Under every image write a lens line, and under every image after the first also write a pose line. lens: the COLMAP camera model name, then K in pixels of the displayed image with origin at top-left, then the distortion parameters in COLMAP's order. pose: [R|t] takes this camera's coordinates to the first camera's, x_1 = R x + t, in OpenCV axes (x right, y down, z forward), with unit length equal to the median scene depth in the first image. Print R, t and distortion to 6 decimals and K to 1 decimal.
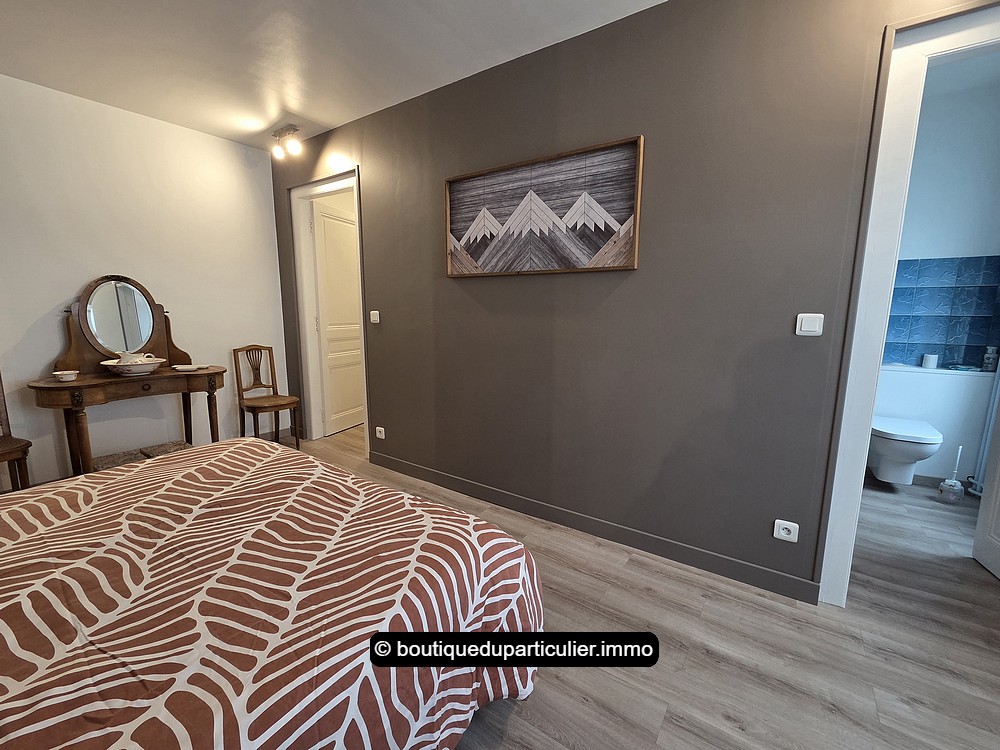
lens RADIAL K [[431.0, 0, 500.0], [0, 431.0, 375.0], [0, 0, 1]] dist [0.000977, 0.000007]
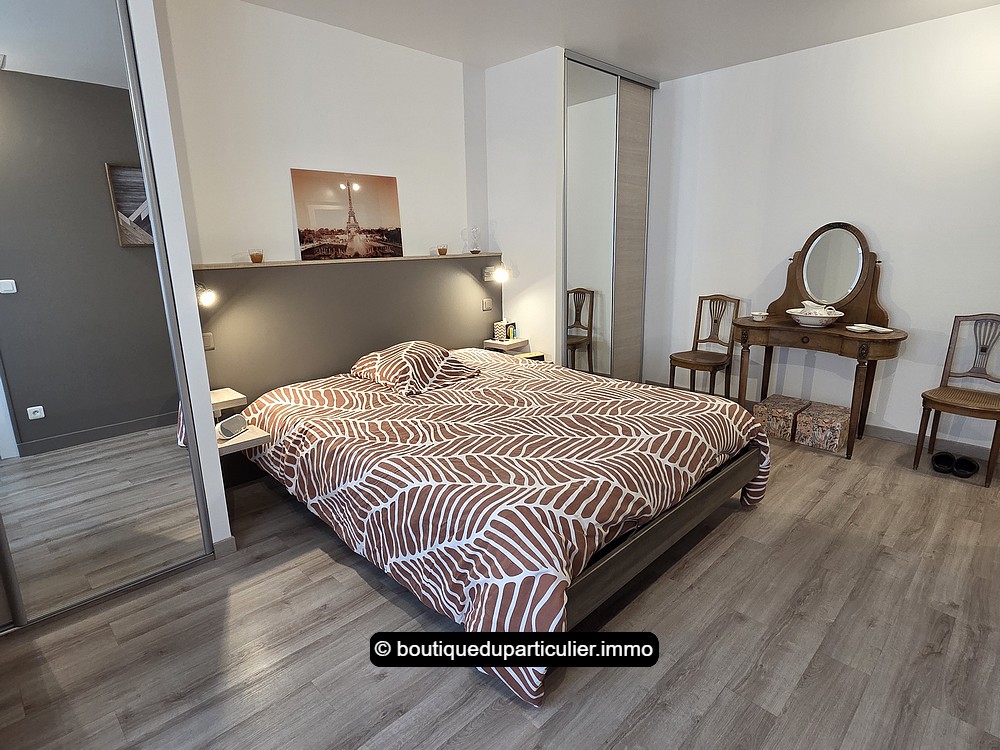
lens RADIAL K [[561.0, 0, 500.0], [0, 561.0, 375.0], [0, 0, 1]] dist [0.002812, -0.000141]
pose [[-0.193576, 0.233173, -0.952974, 1.053247], [-0.134351, 0.955895, 0.261179, -0.258637], [0.971843, 0.178591, -0.153711, 1.019442]]
